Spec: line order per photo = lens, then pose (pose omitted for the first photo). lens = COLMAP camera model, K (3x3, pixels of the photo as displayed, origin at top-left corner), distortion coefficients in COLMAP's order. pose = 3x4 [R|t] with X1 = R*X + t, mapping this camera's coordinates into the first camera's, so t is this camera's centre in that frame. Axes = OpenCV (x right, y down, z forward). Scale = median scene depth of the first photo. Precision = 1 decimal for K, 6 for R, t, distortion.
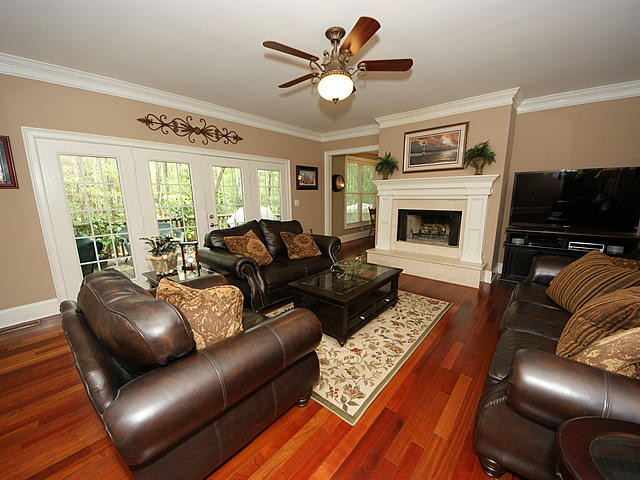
lens RADIAL K [[254.6, 0, 324.4], [0, 254.6, 242.8], [0, 0, 1]] dist [0.003133, -0.001382]
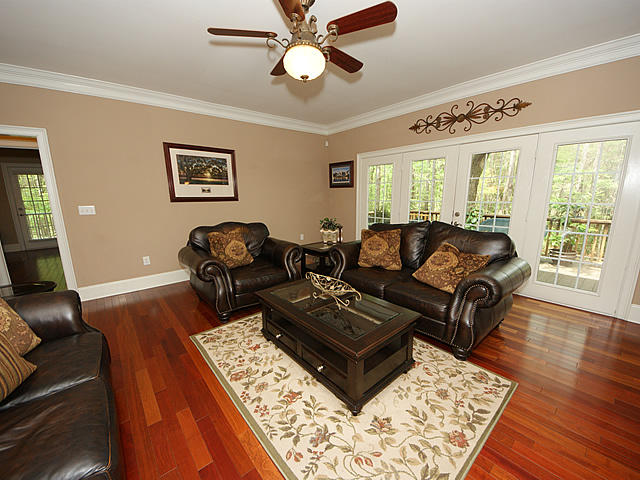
lens RADIAL K [[254.6, 0, 324.0], [0, 254.6, 239.0], [0, 0, 1]] dist [0.003133, -0.001382]
pose [[-0.146690, 0.200512, -0.968647, 0.813256], [-0.162570, 0.961038, 0.223556, -0.224954], [0.975732, 0.190266, -0.108377, 1.061086]]
